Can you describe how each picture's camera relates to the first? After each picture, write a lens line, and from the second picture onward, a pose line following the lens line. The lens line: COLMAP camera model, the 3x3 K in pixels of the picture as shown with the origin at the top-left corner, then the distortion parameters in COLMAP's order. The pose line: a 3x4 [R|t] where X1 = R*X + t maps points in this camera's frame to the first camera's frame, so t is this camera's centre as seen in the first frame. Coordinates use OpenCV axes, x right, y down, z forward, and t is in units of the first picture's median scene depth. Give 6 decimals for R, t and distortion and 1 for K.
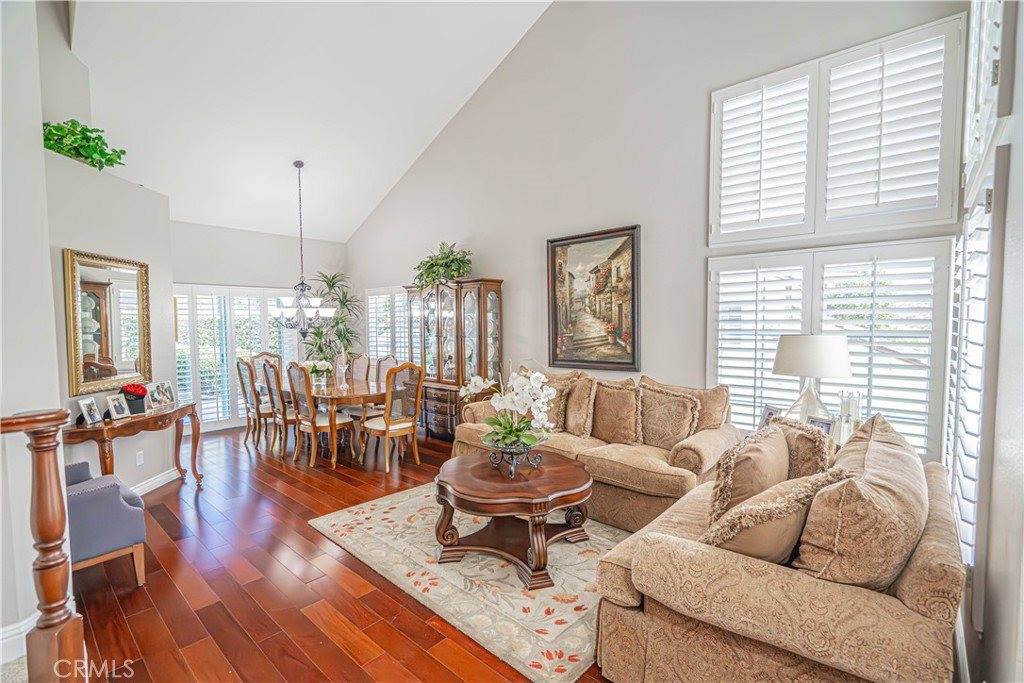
lens RADIAL K [[458.1, 0, 515.3], [0, 458.1, 346.0], [0, 0, 1]] dist [-0.006228, 0.000549]
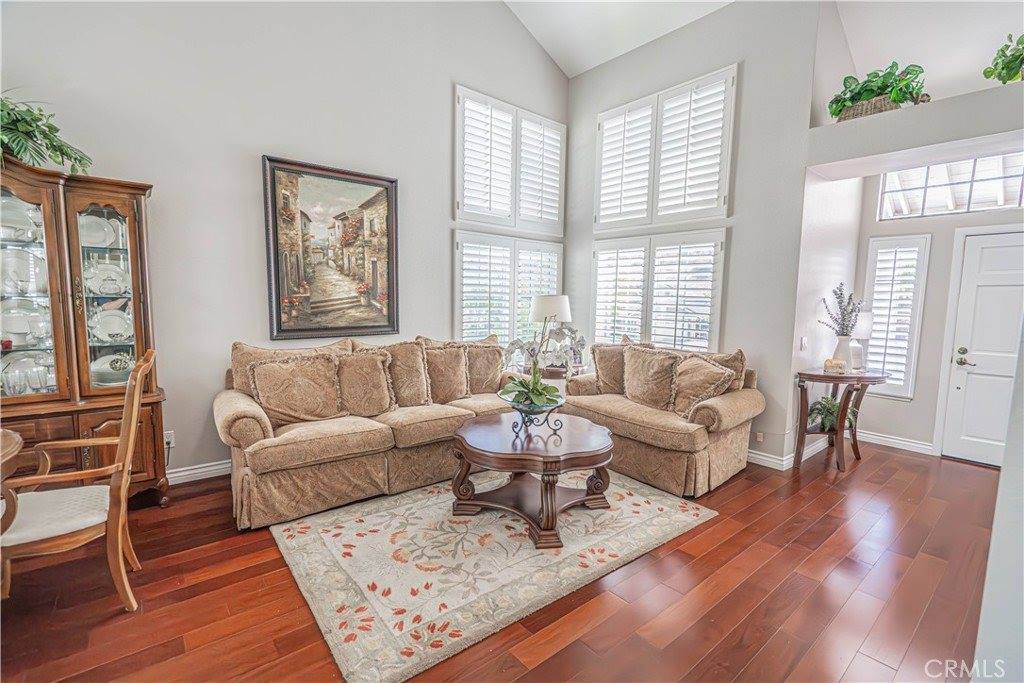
lens RADIAL K [[458.1, 0, 515.3], [0, 458.1, 346.0], [0, 0, 1]] dist [-0.006228, 0.000549]
pose [[0.150978, -0.092588, 0.984192, -0.603798], [0.028209, 0.995602, 0.089334, 0.001786], [-0.988135, 0.014276, 0.152926, 0.559272]]
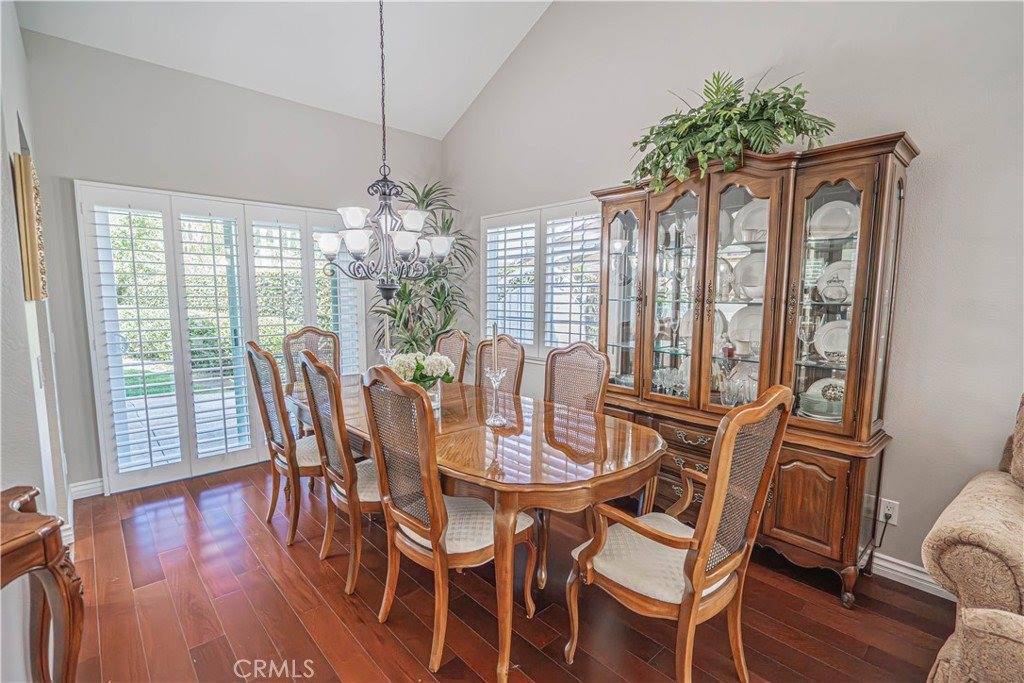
lens RADIAL K [[469.1, 0, 517.2], [0, 469.1, 347.8], [0, 0, 1]] dist [-0.004431, 0.000373]
pose [[0.995241, 0.026206, -0.093858, -0.359447], [-0.020337, 0.997809, 0.062953, -0.002836], [0.095302, -0.060744, 0.993593, 0.676364]]
